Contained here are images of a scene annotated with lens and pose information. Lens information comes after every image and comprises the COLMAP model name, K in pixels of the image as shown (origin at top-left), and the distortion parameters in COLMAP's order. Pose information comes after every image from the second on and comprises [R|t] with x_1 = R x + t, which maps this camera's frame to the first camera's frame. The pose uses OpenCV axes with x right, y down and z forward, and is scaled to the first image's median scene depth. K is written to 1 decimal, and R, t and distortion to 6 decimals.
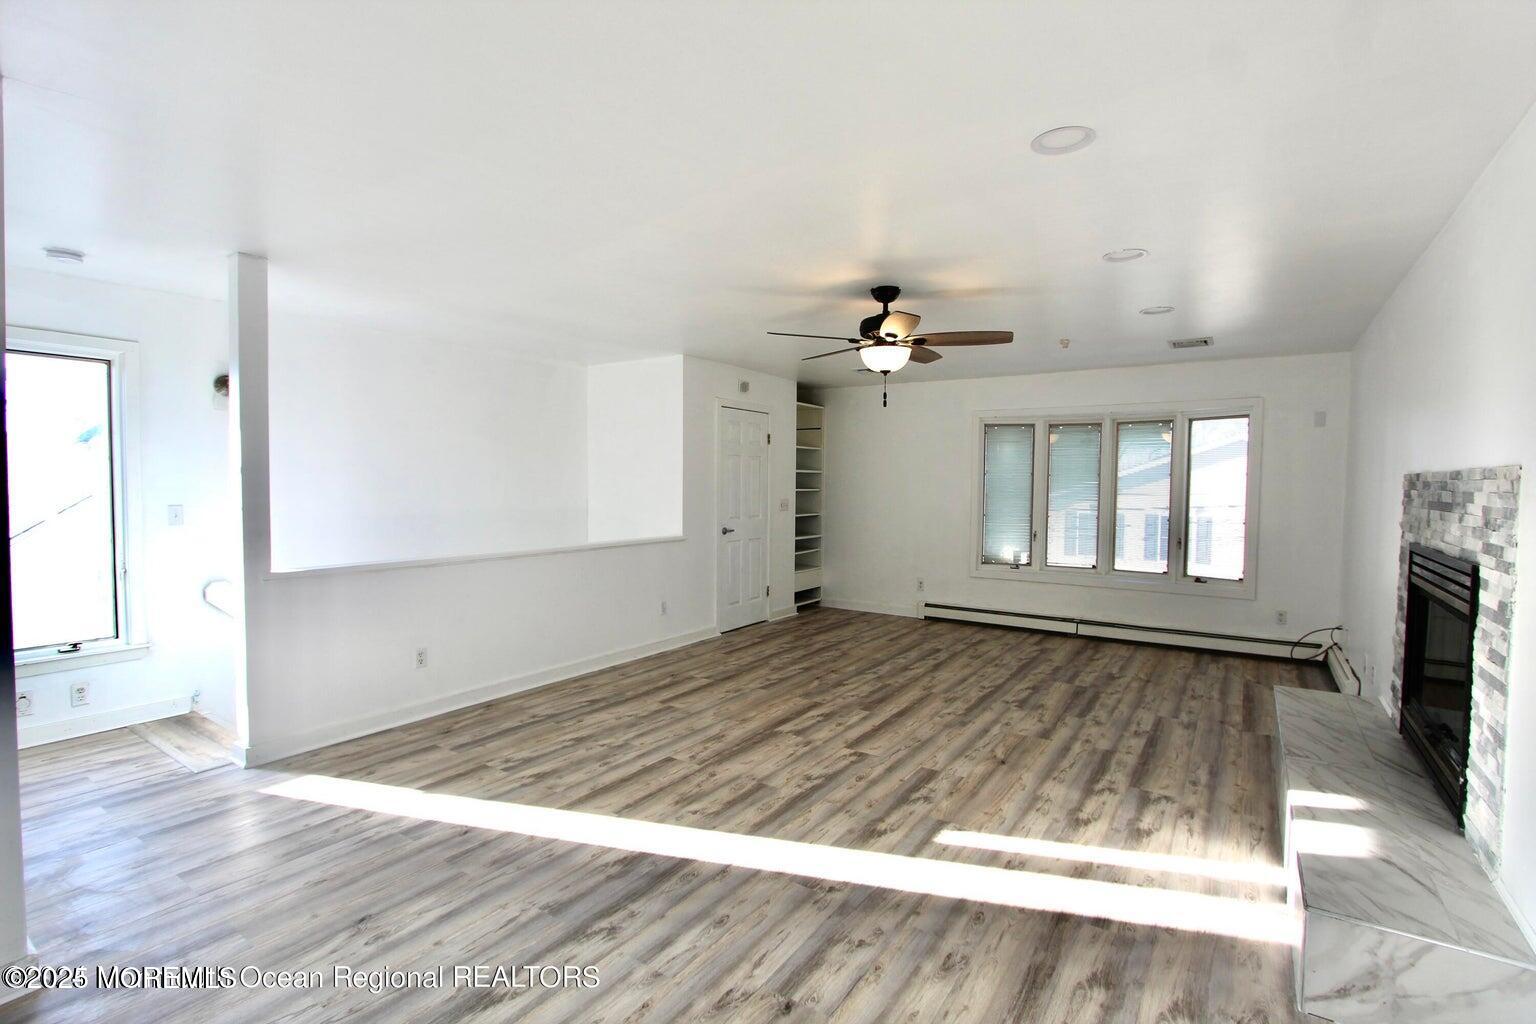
lens RADIAL K [[707.6, 0, 769.5], [0, 707.6, 510.0], [0, 0, 1]] dist [-0.025095, 0.002931]
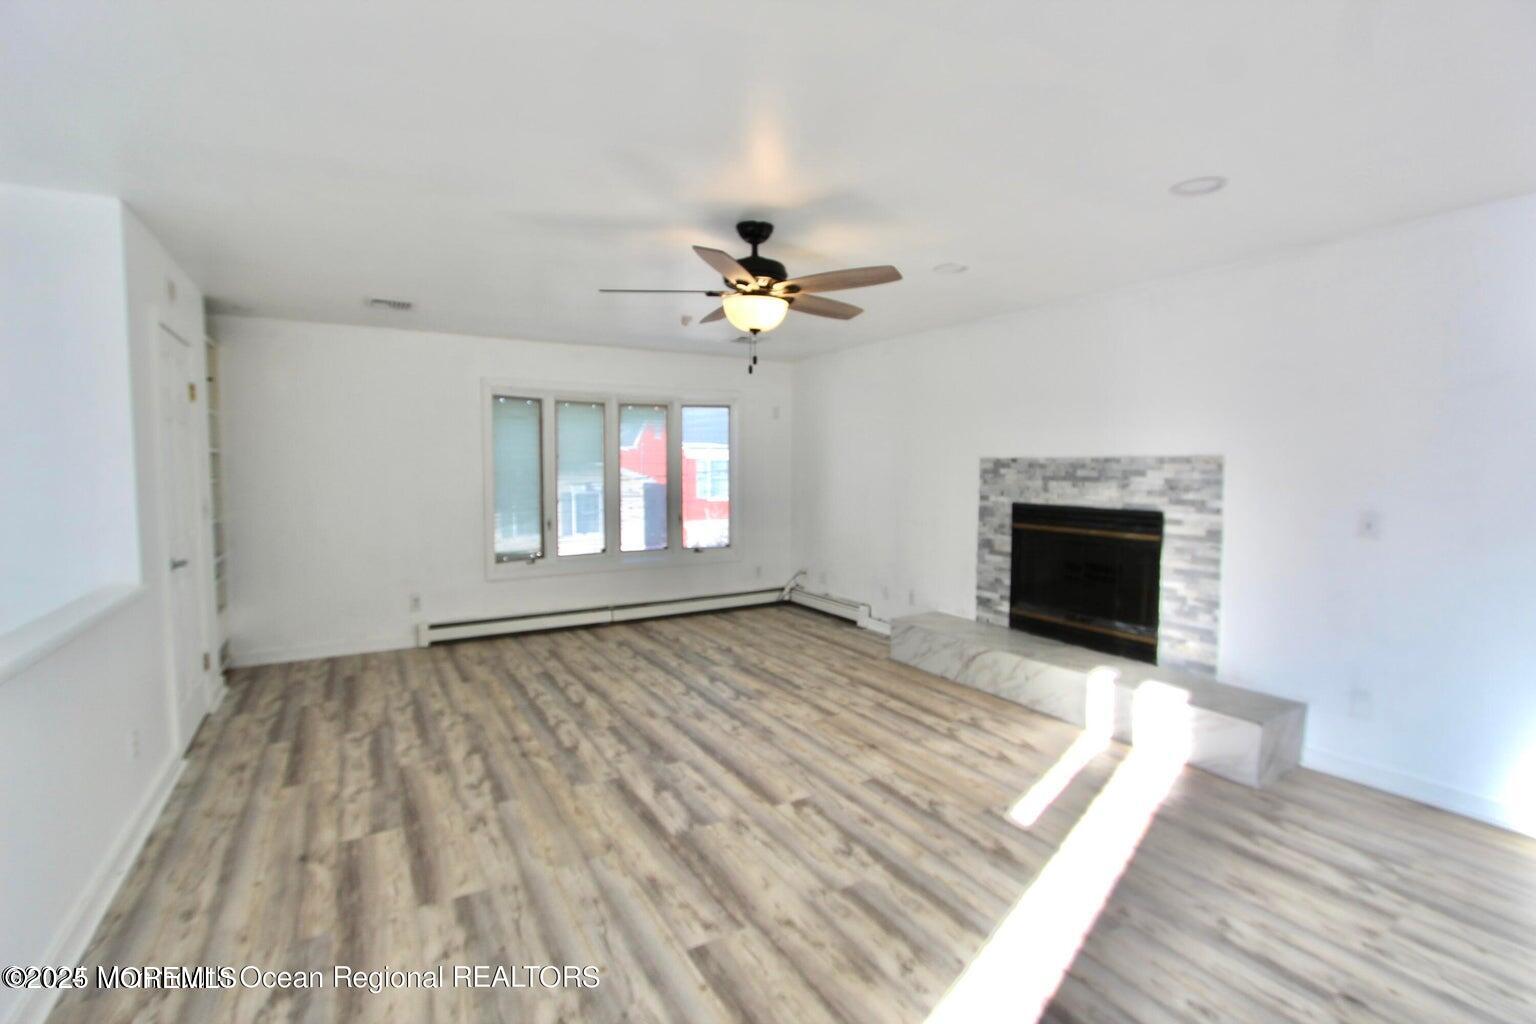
lens RADIAL K [[707.6, 0, 773.8], [0, 707.6, 511.9], [0, 0, 1]] dist [-0.025095, 0.002931]
pose [[0.419826, -0.069430, 0.904945, -0.502522], [0.039909, 0.997518, 0.058018, -0.031514], [-0.906727, 0.011758, 0.421555, 0.571909]]
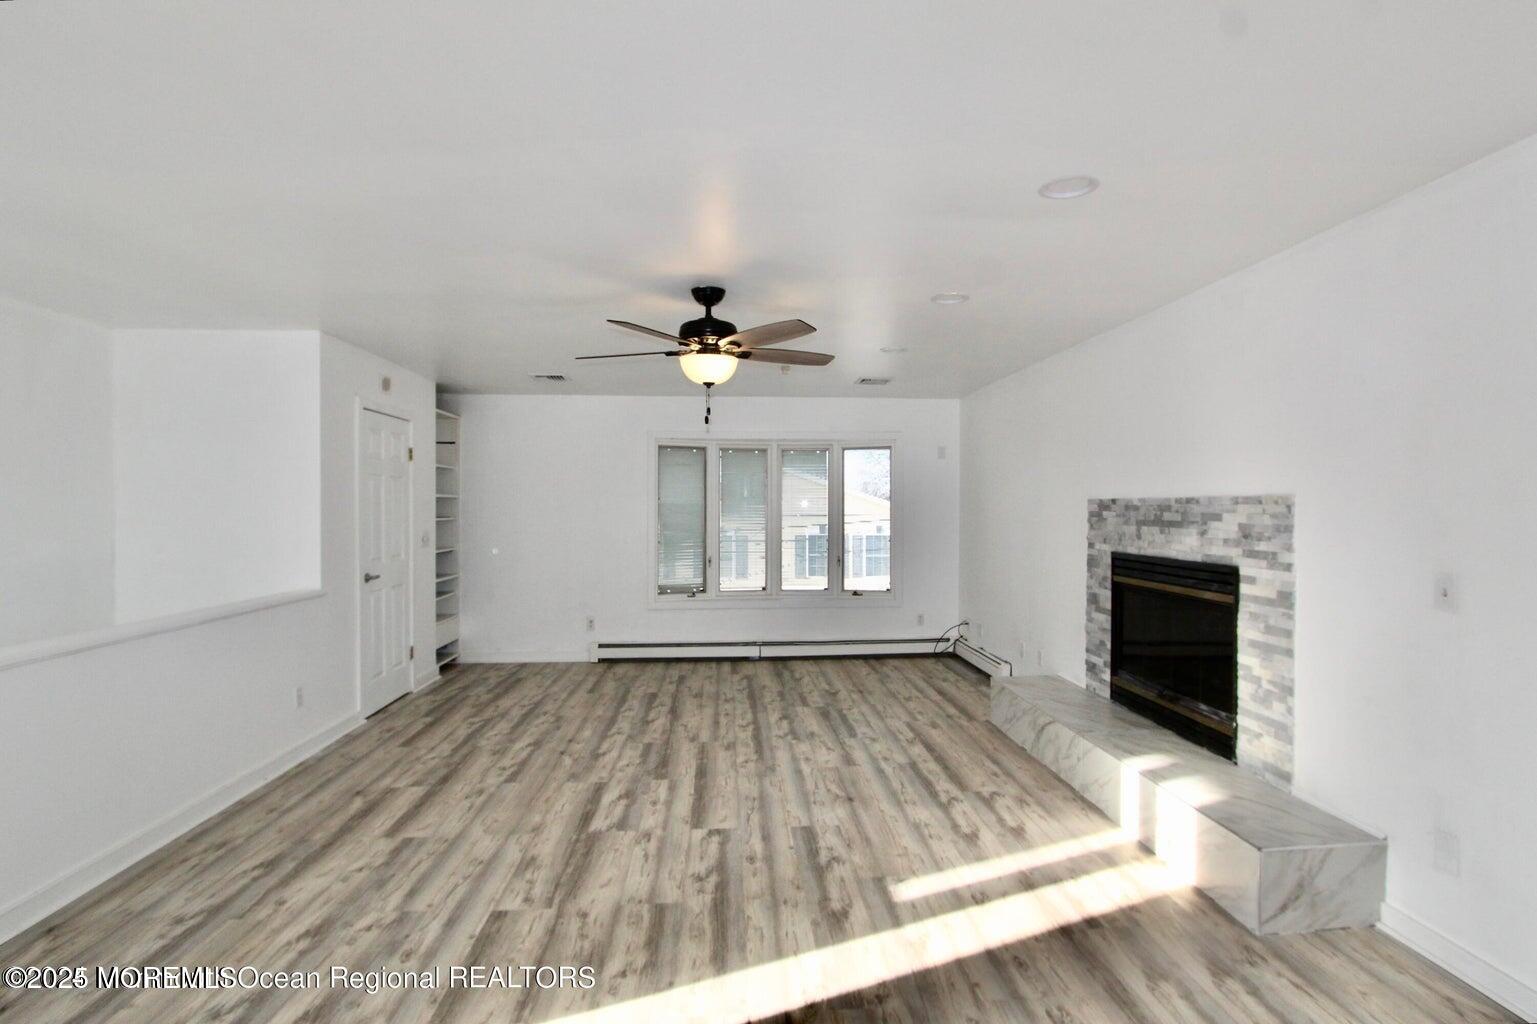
lens RADIAL K [[745.9, 0, 776.0], [0, 745.9, 511.6], [0, 0, 1]] dist [-0.023995, 0.002986]
pose [[0.784071, -0.013361, 0.620527, -0.306245], [0.032298, 0.999292, -0.019294, -0.015255], [-0.619830, 0.035170, 0.783947, 0.204656]]
